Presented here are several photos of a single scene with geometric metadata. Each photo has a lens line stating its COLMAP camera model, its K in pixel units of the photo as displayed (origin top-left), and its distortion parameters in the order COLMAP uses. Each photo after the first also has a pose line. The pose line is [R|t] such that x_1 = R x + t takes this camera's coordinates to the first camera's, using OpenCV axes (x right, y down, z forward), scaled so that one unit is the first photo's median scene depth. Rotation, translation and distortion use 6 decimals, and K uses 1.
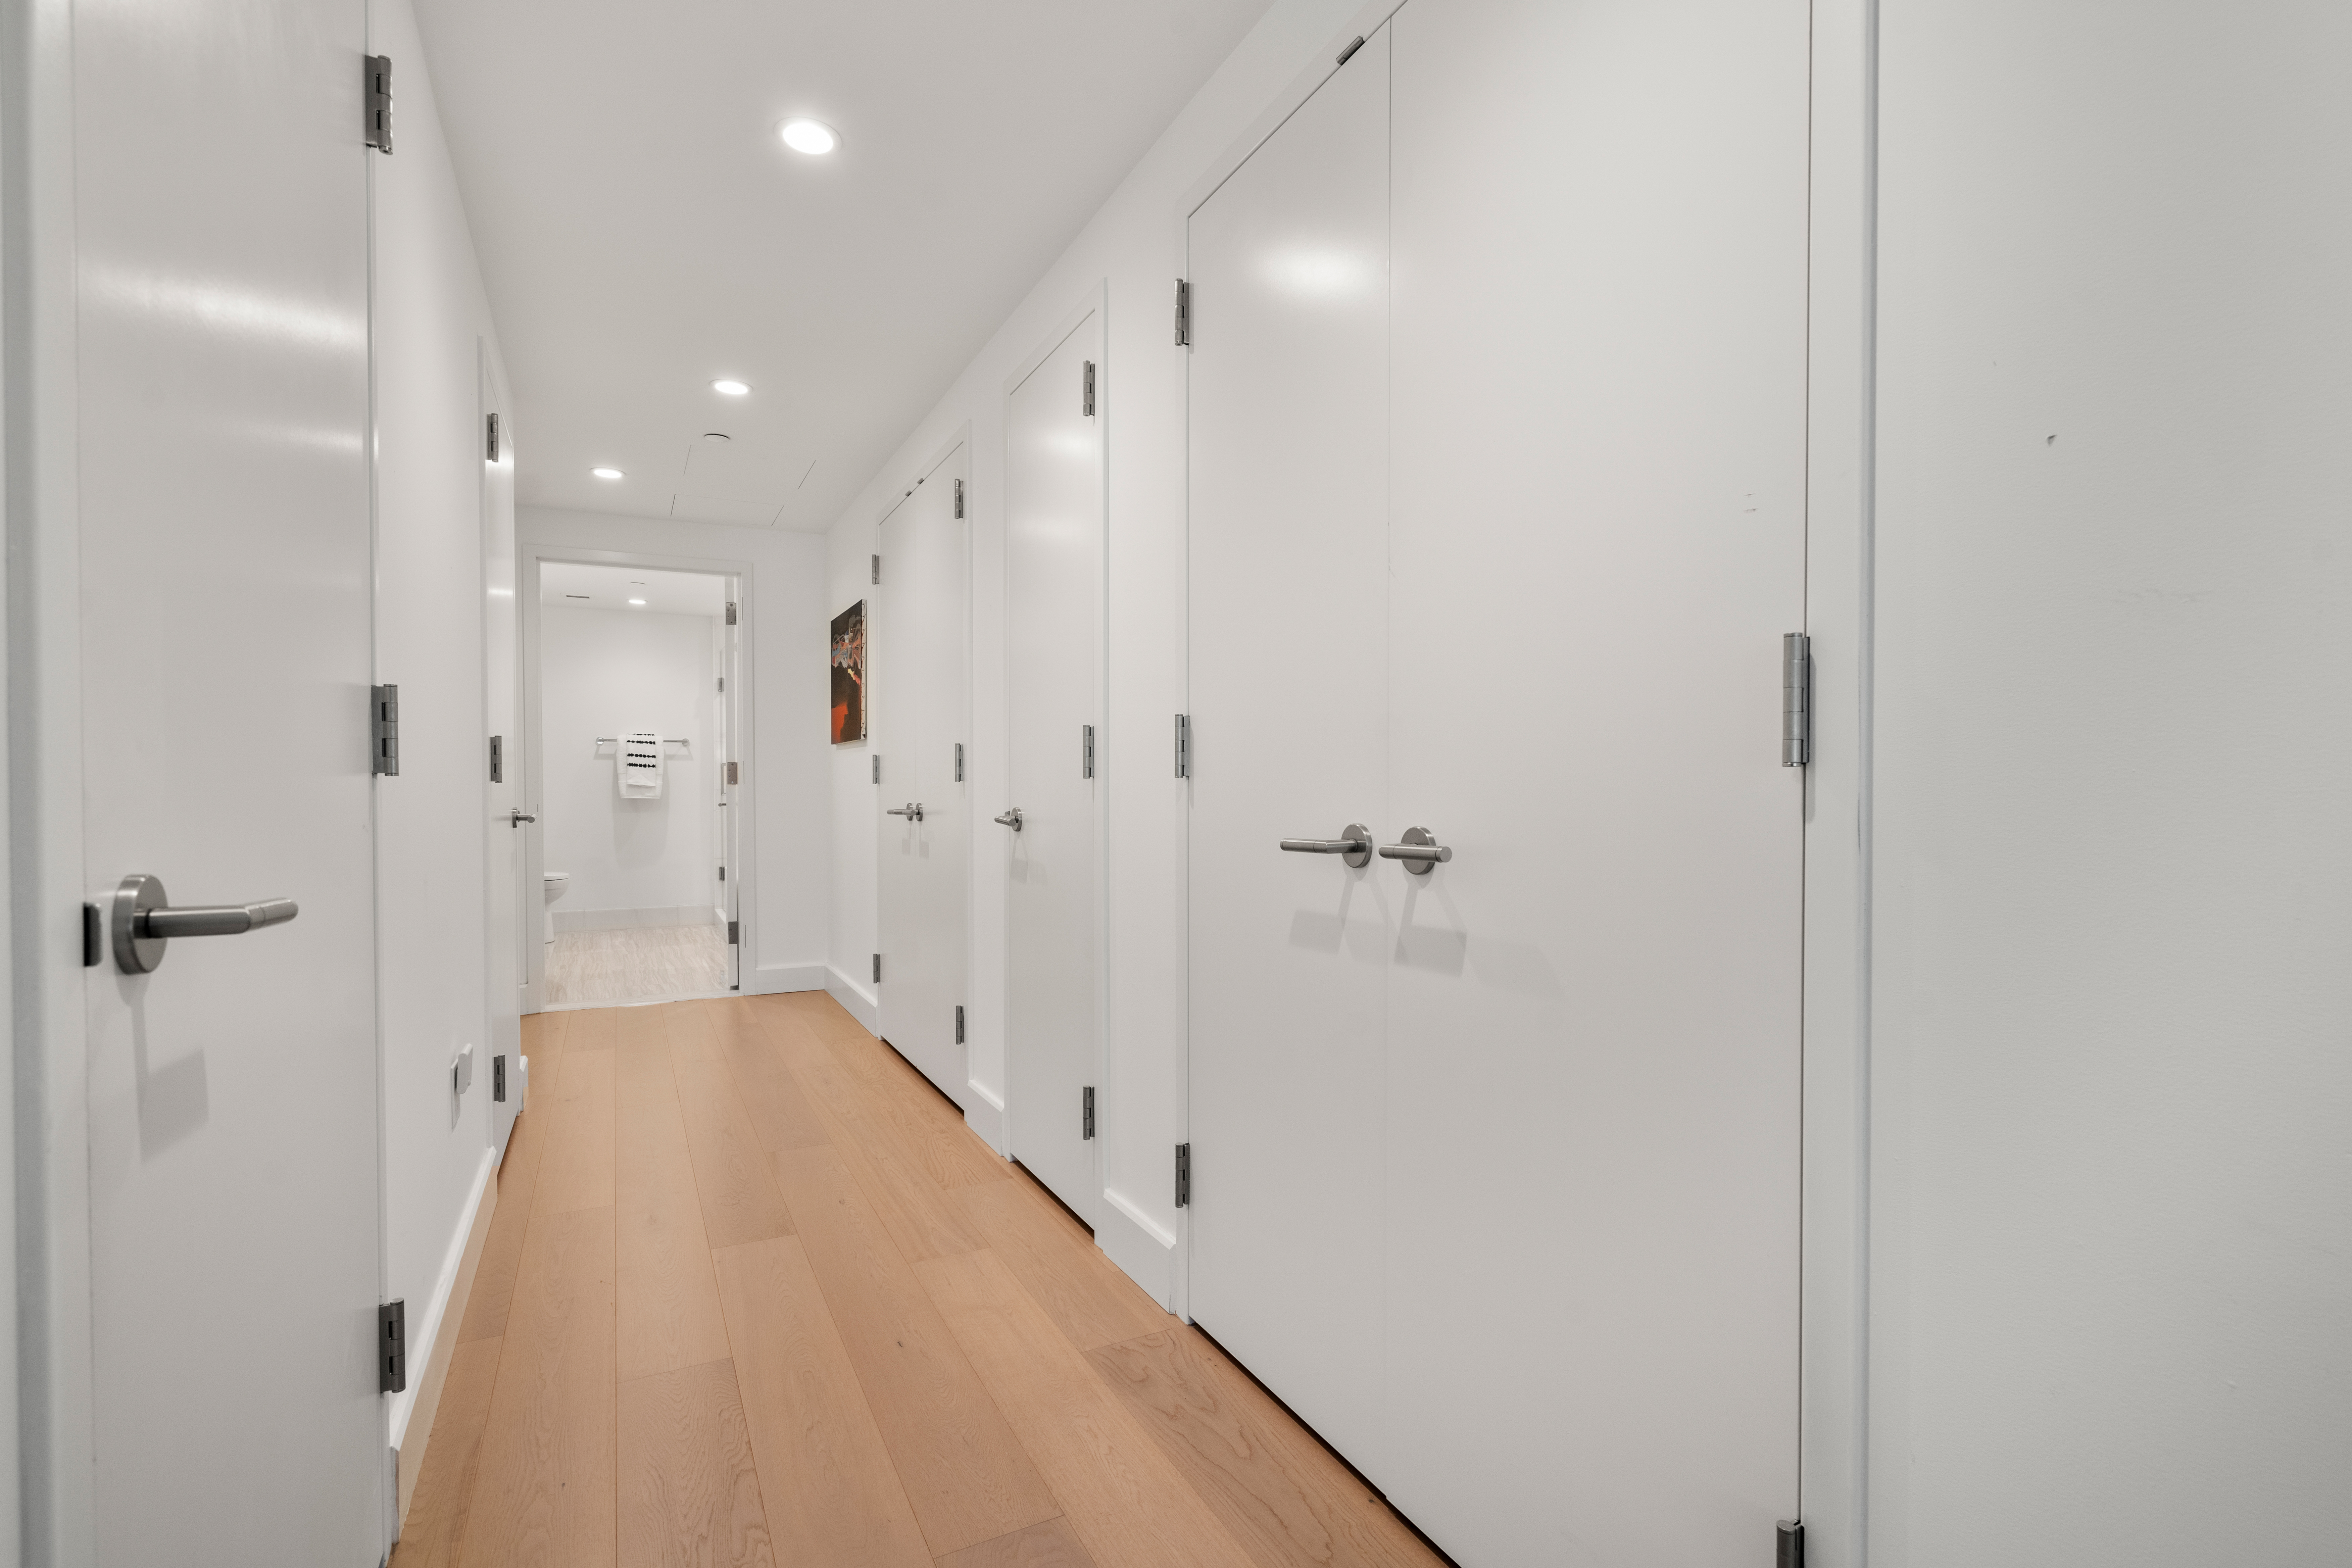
lens RADIAL K [[1095.6, 0, 1176.0], [0, 1095.6, 784.0], [0, 0, 1]] dist [-0.000506, -0.000244]
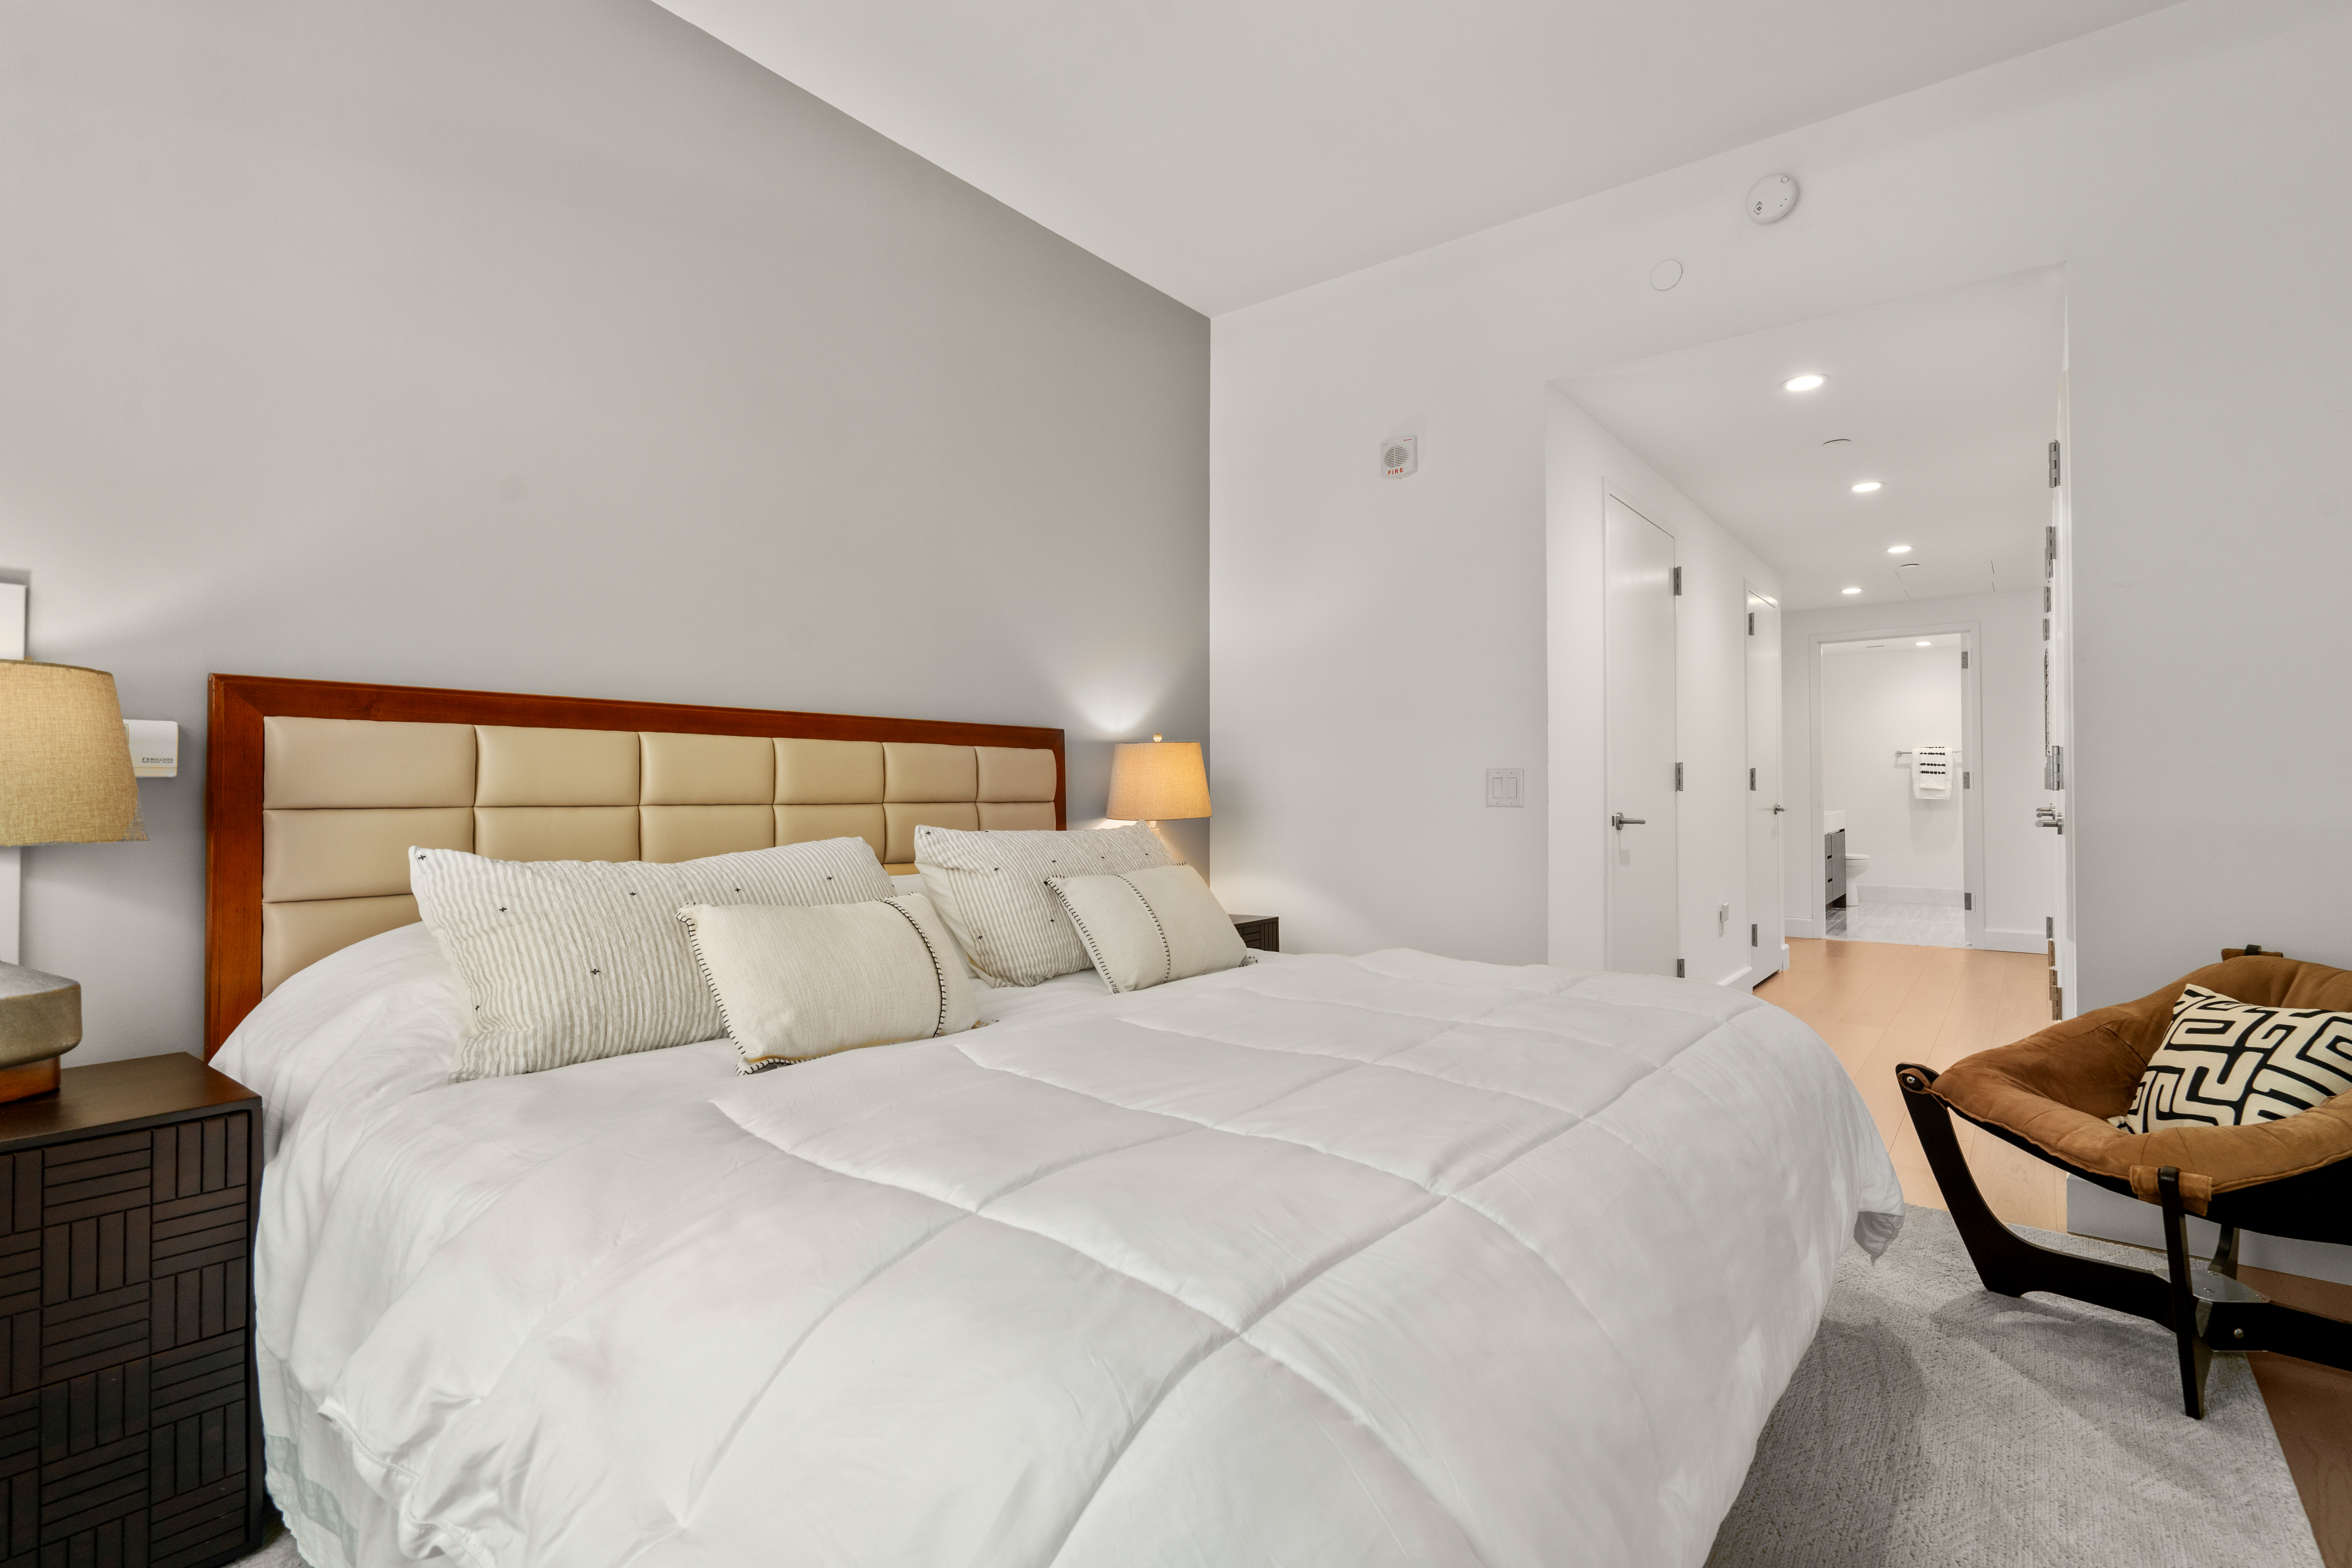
lens RADIAL K [[1095.6, 0, 1176.0], [0, 1095.6, 784.0], [0, 0, 1]] dist [-0.000506, -0.000244]
pose [[0.419422, -0.001353, -0.907790, 0.279367], [0.002524, 0.999997, -0.000325, -0.005727], [0.907788, -0.002155, 0.419424, -0.299051]]
